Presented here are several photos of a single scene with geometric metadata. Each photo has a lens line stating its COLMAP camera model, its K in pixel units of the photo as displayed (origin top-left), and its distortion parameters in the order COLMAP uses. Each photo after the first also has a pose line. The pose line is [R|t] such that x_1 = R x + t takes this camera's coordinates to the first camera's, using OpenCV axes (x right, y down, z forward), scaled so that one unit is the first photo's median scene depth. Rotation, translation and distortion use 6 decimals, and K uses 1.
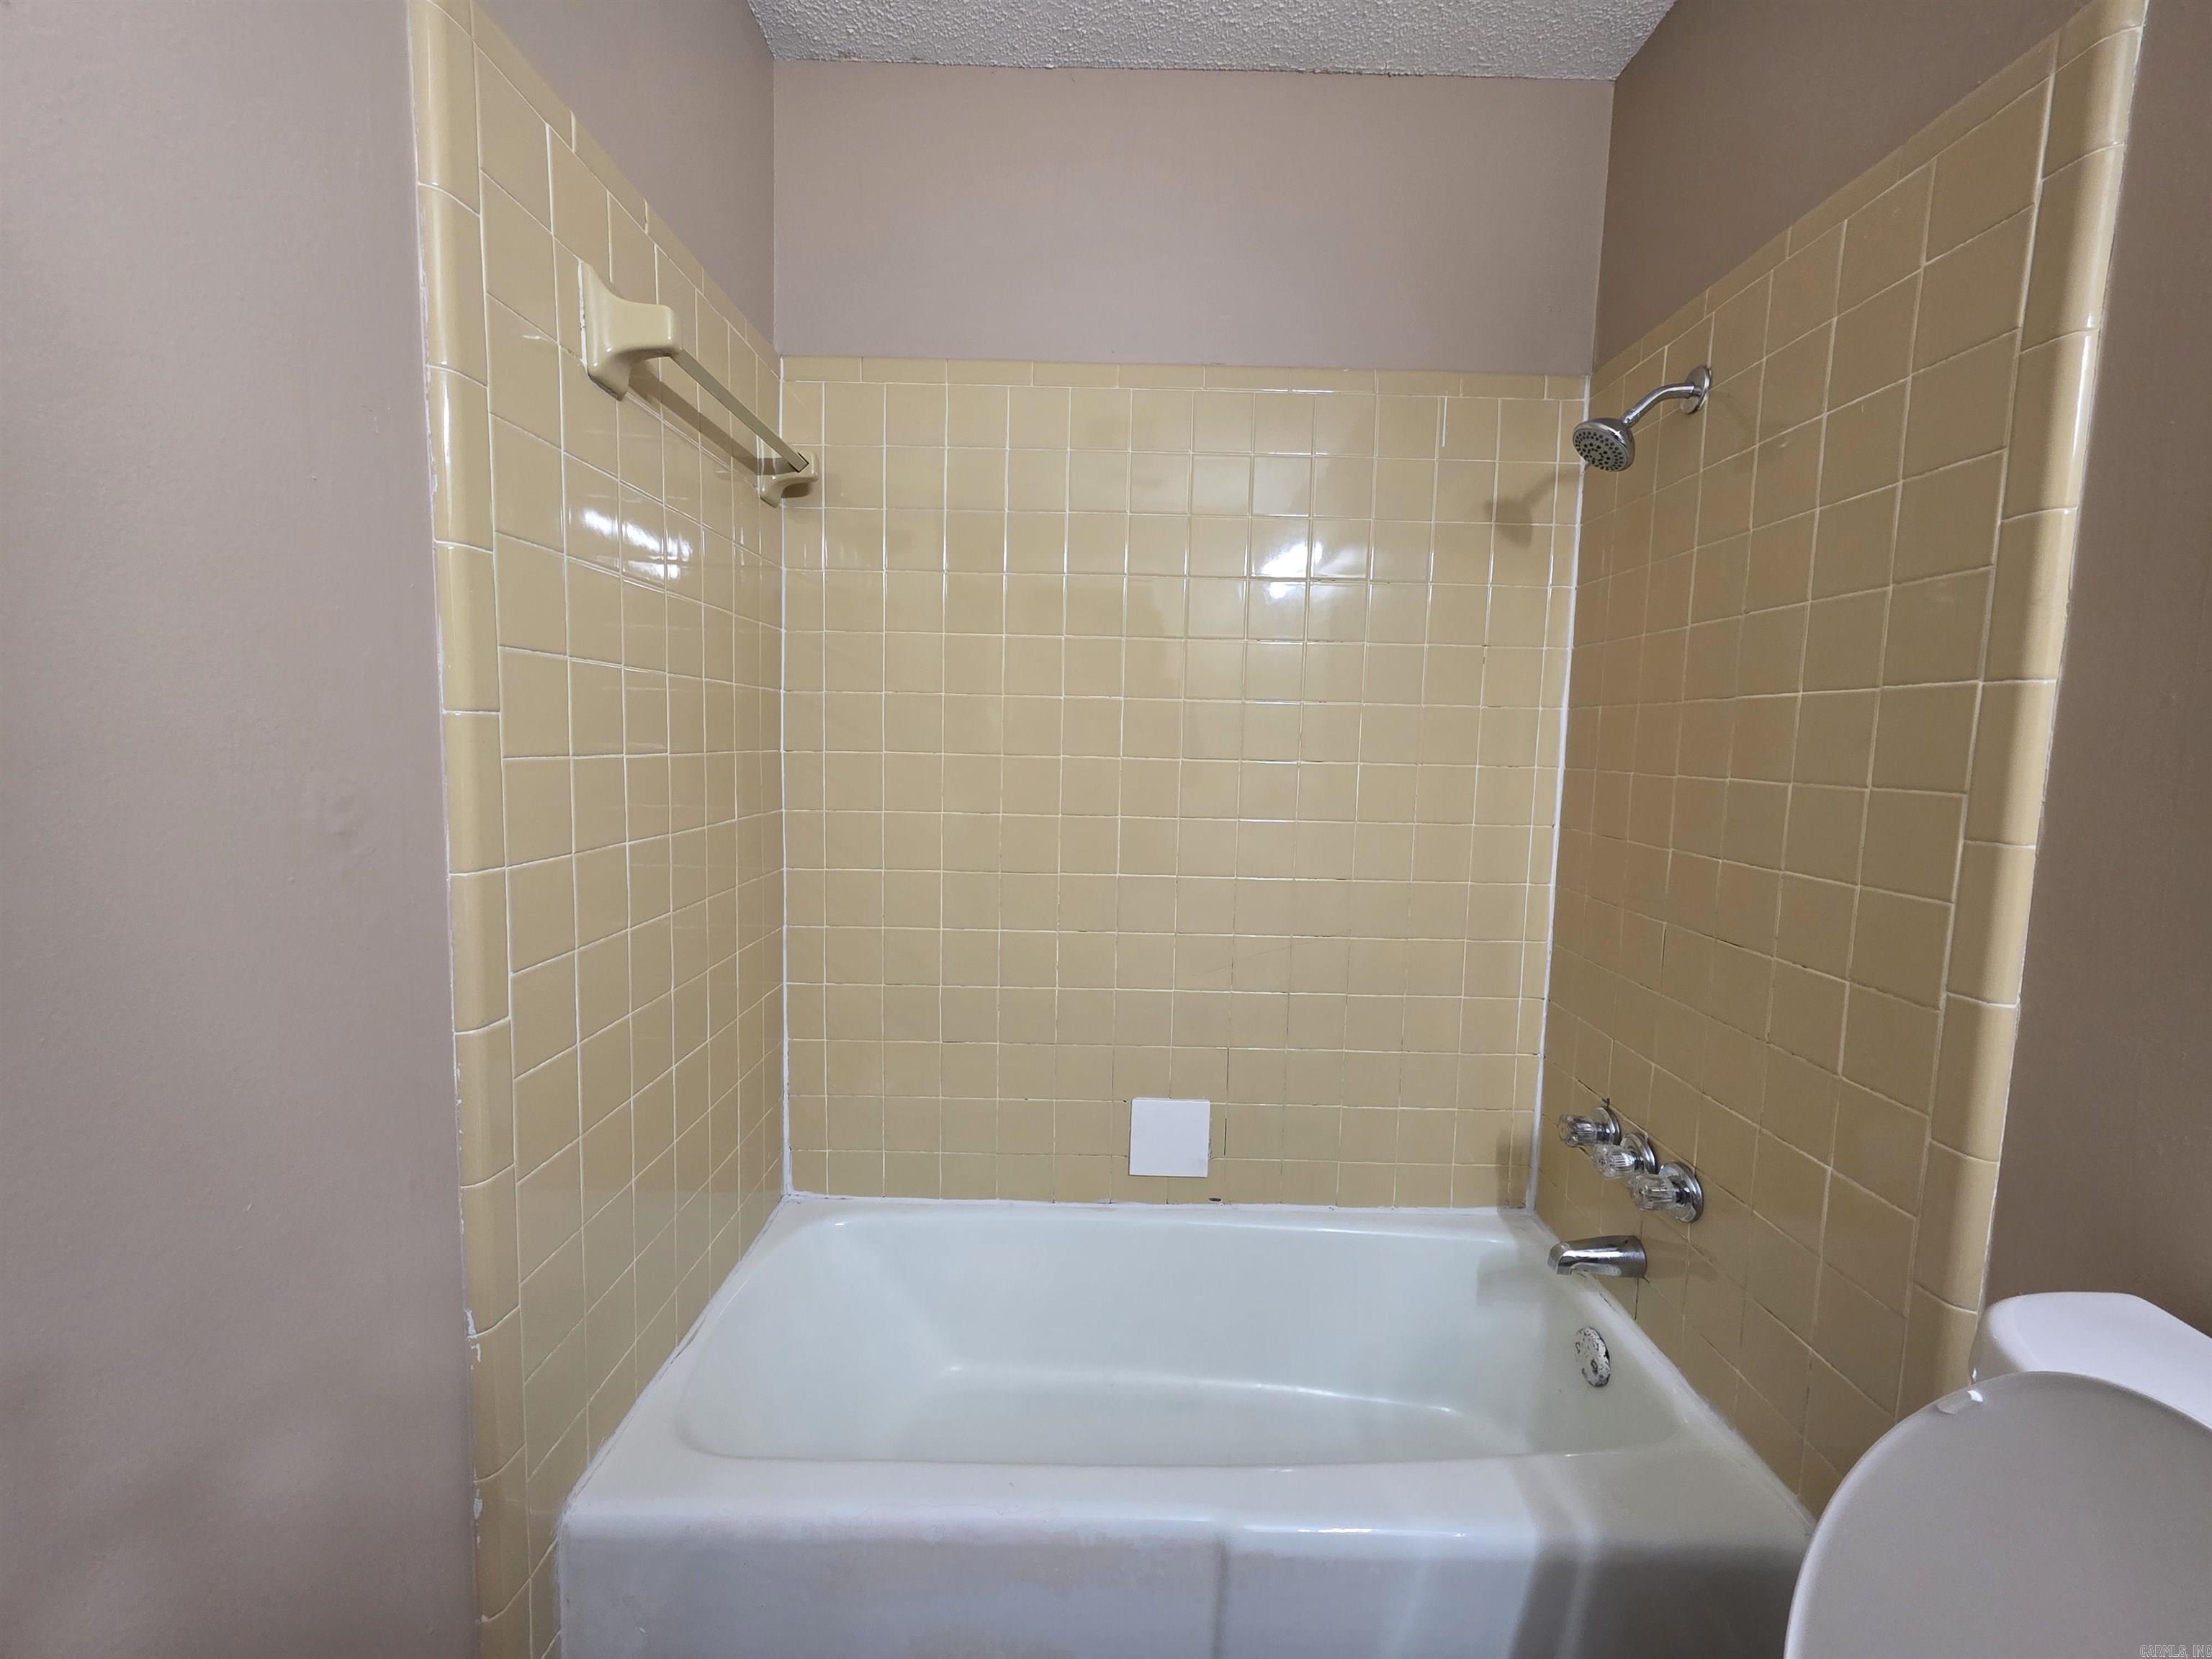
lens RADIAL K [[888.9, 0, 1107.0], [0, 888.9, 826.9], [0, 0, 1]] dist [0.001223, -0.000688]
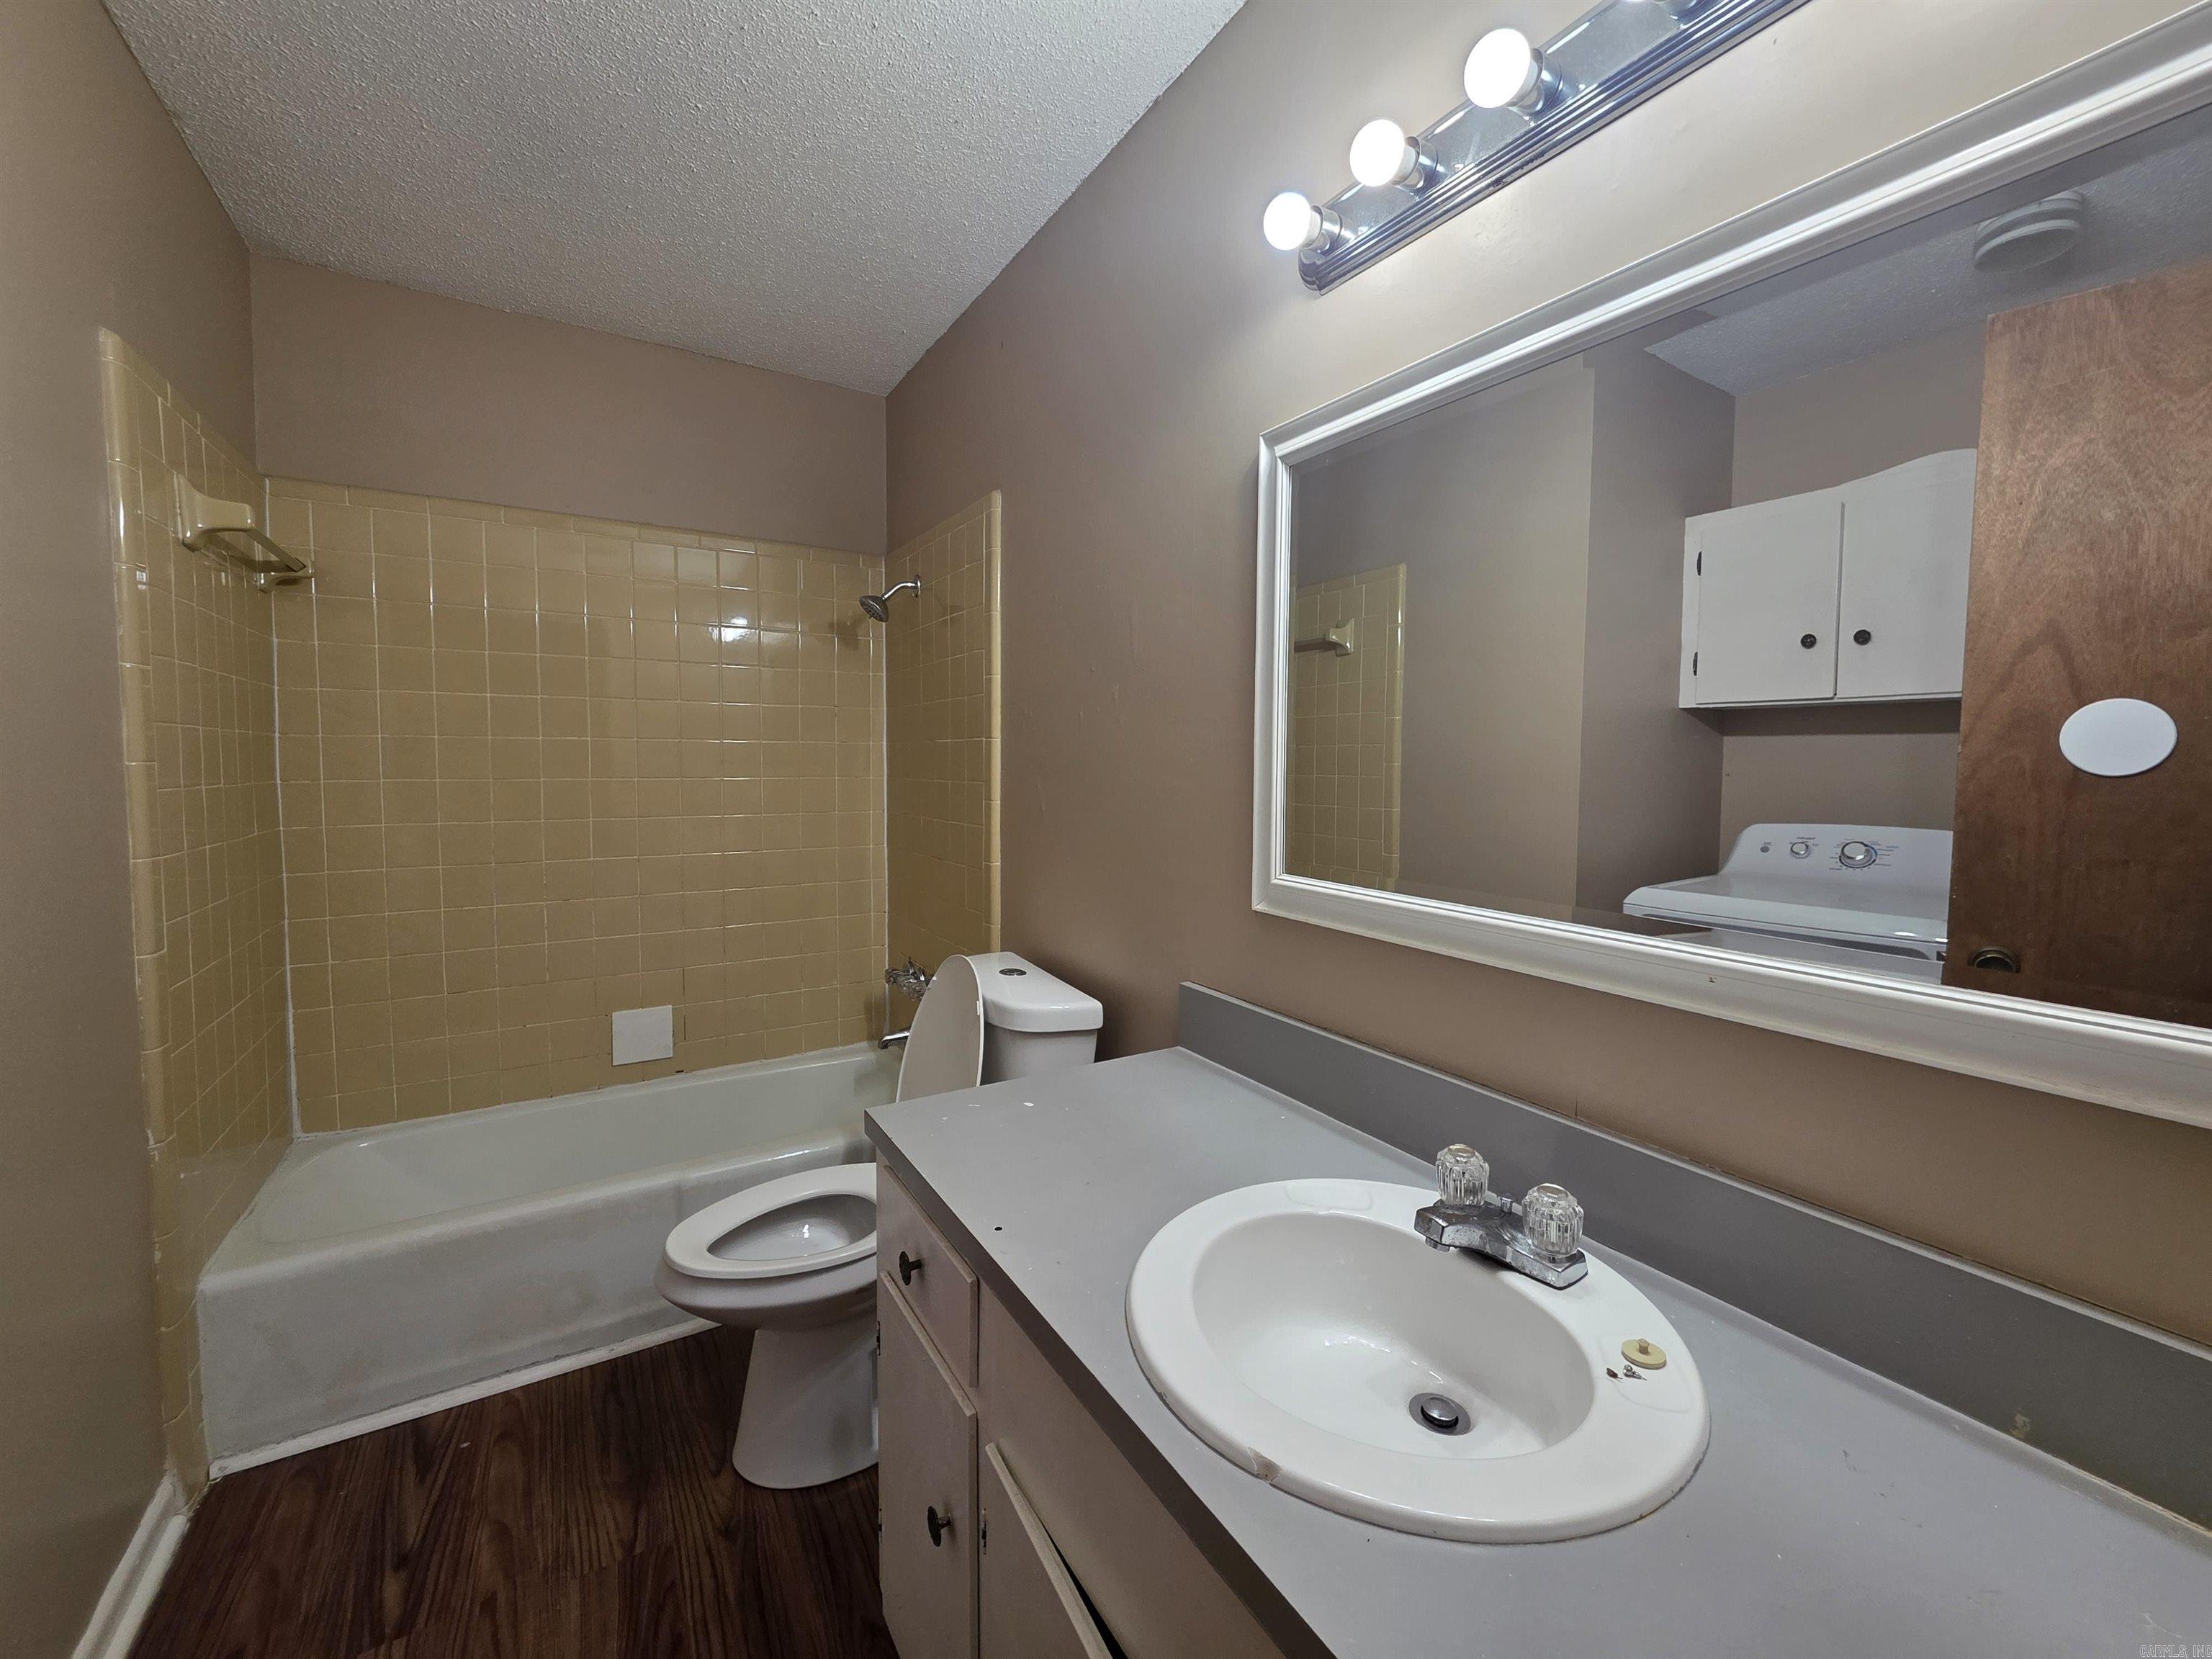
lens RADIAL K [[888.9, 0, 1118.8], [0, 888.9, 814.0], [0, 0, 1]] dist [0.001223, -0.000688]
pose [[0.845320, -0.049185, 0.531992, -0.030026], [0.065211, 0.997807, -0.011367, 0.055005], [-0.530266, 0.044301, 0.846673, -0.718947]]
